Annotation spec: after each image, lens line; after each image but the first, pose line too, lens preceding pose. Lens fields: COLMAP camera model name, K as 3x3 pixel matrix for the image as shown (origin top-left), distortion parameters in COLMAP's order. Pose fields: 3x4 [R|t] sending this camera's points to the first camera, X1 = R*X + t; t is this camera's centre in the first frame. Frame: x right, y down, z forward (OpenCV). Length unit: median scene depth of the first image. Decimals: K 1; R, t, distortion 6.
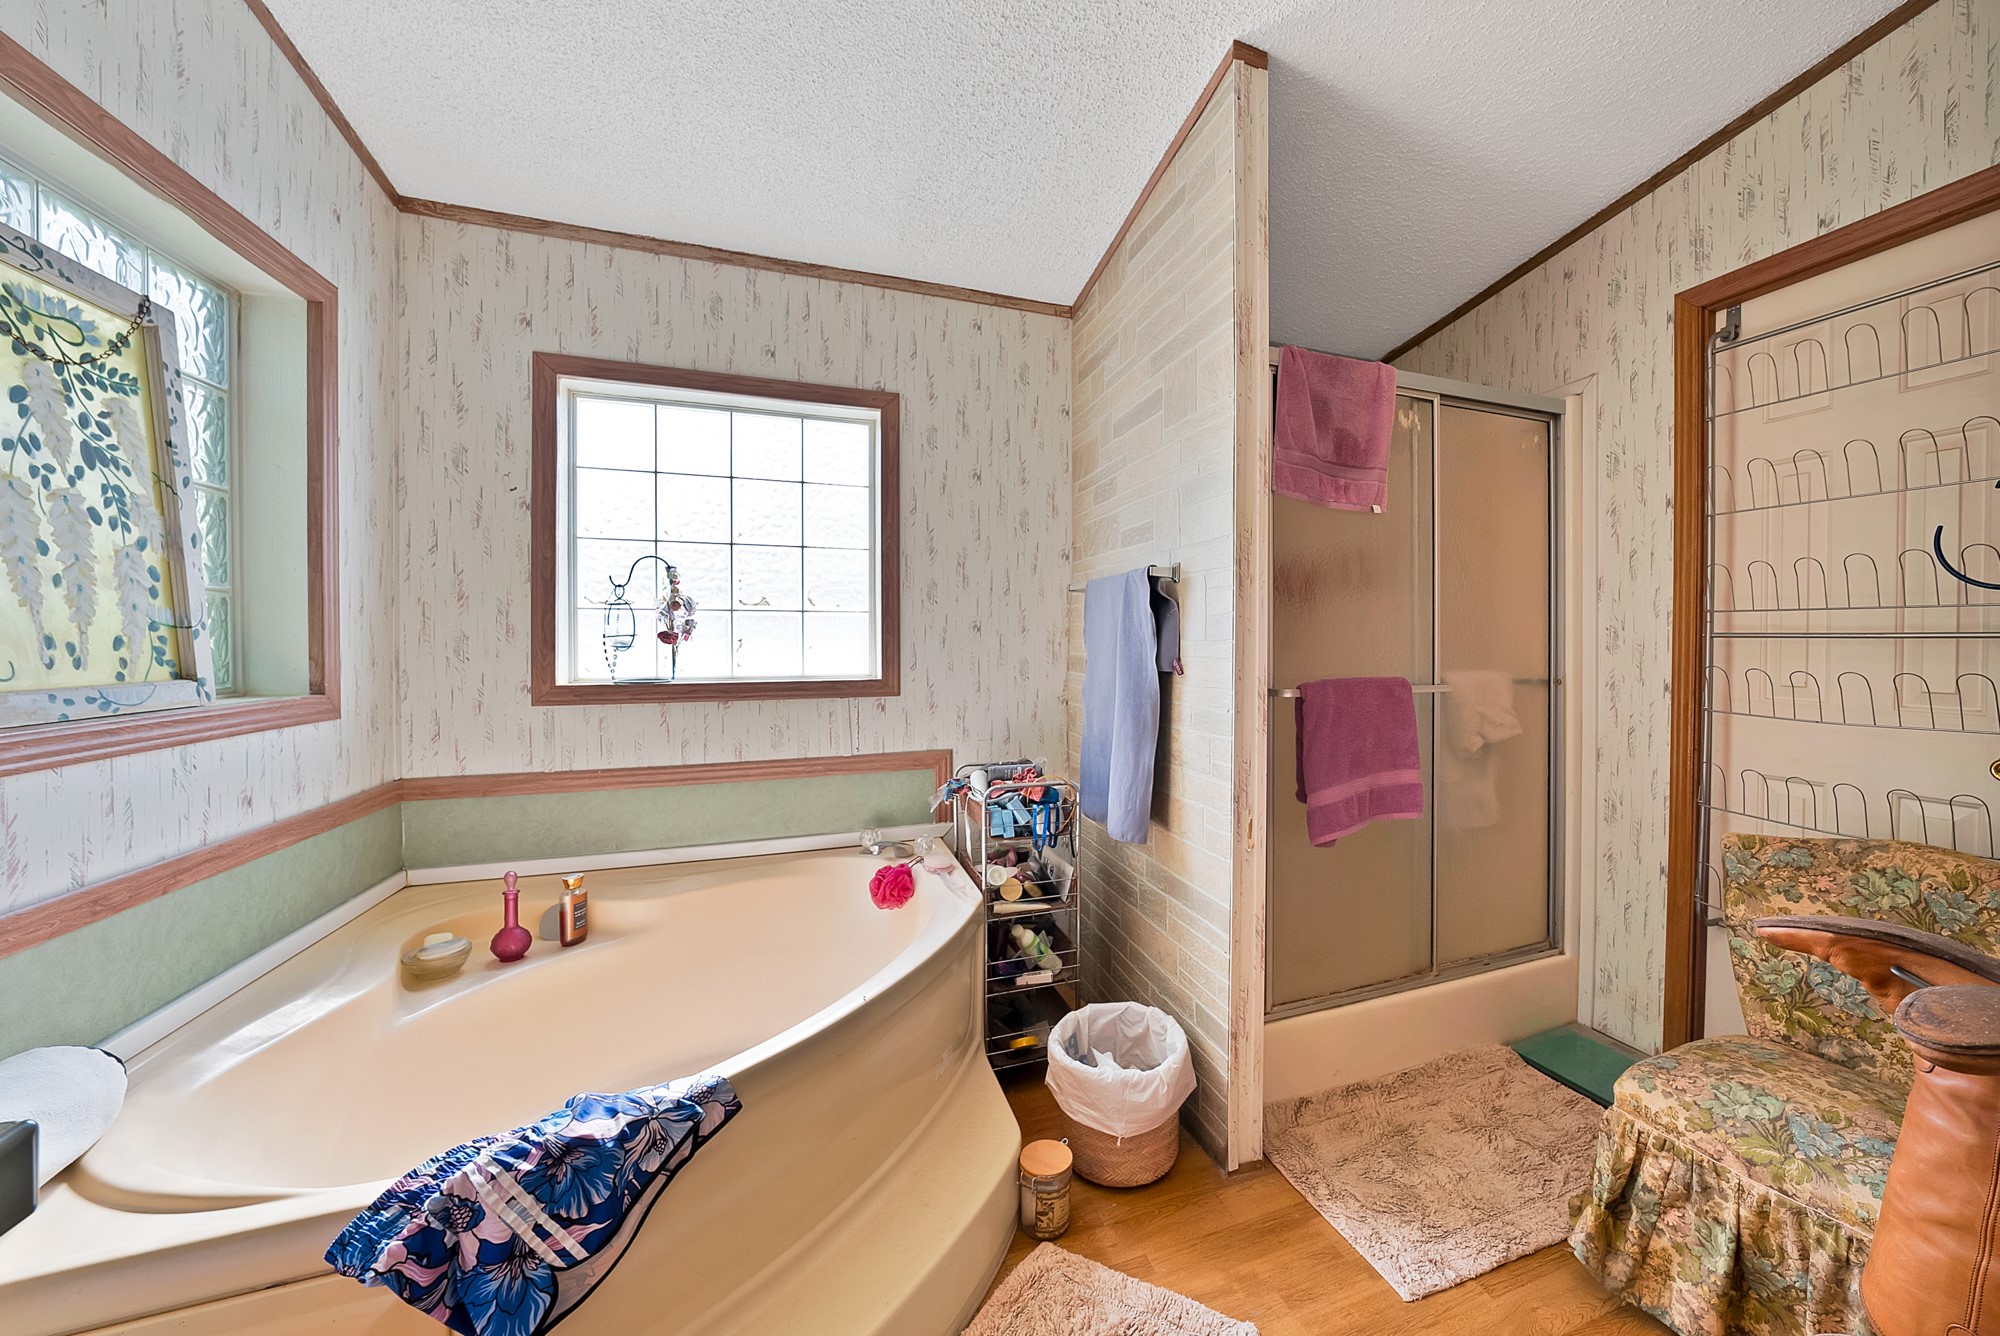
lens RADIAL K [[699.2, 0, 1059.8], [0, 699.2, 647.3], [0, 0, 1]] dist [-0.019506, 0.000267]
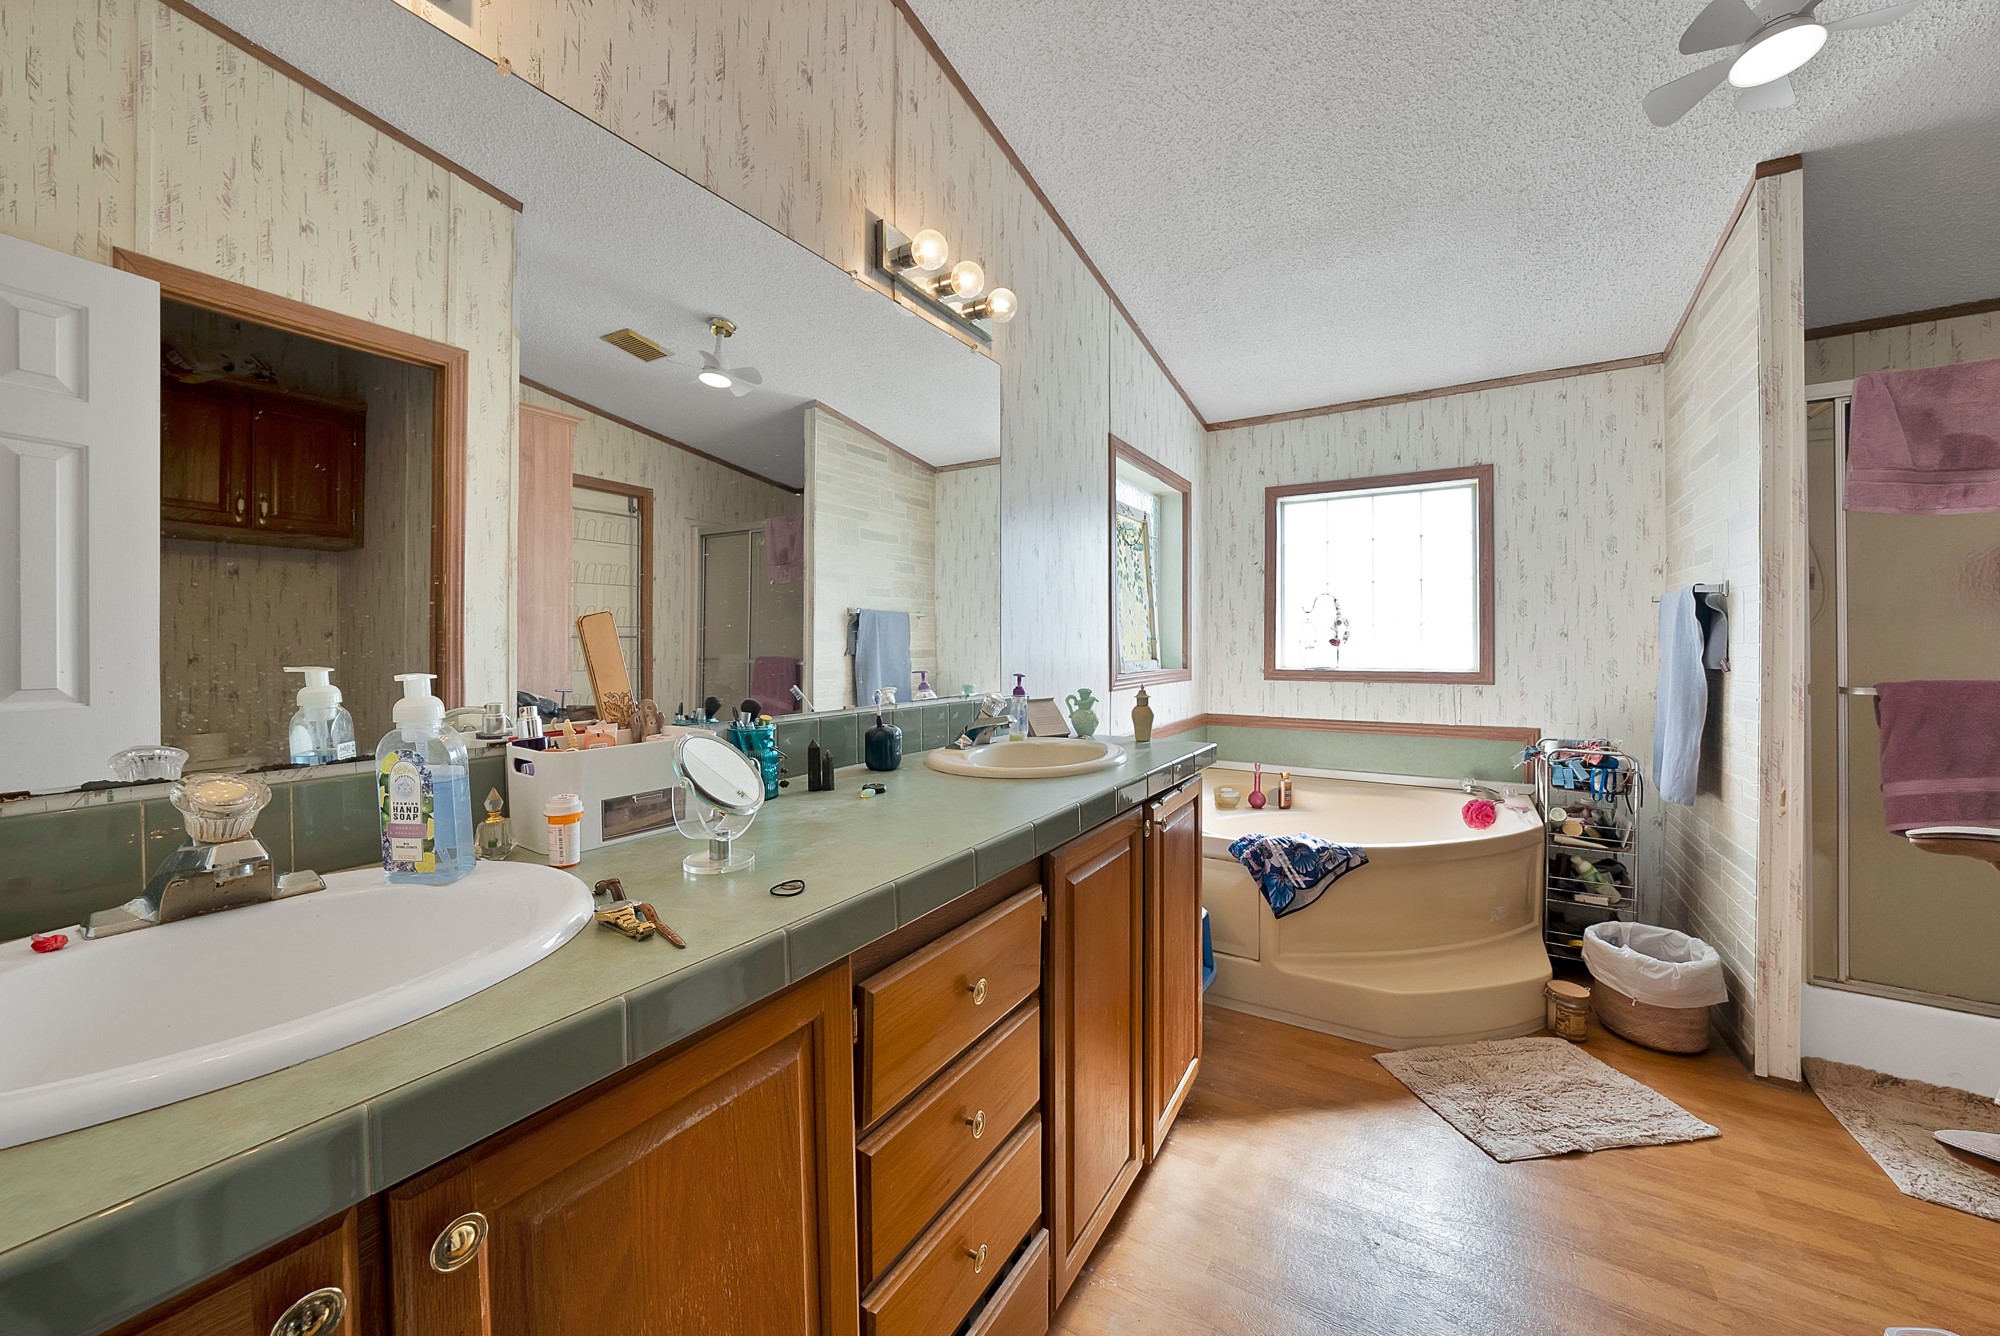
lens RADIAL K [[699.2, 0, 1059.8], [0, 699.2, 647.3], [0, 0, 1]] dist [-0.019506, 0.000267]
pose [[0.640517, 0.002850, -0.767939, 0.325348], [-0.006839, 0.999975, -0.001993, 0.005900], [0.767914, 0.006529, 0.640520, -0.629301]]
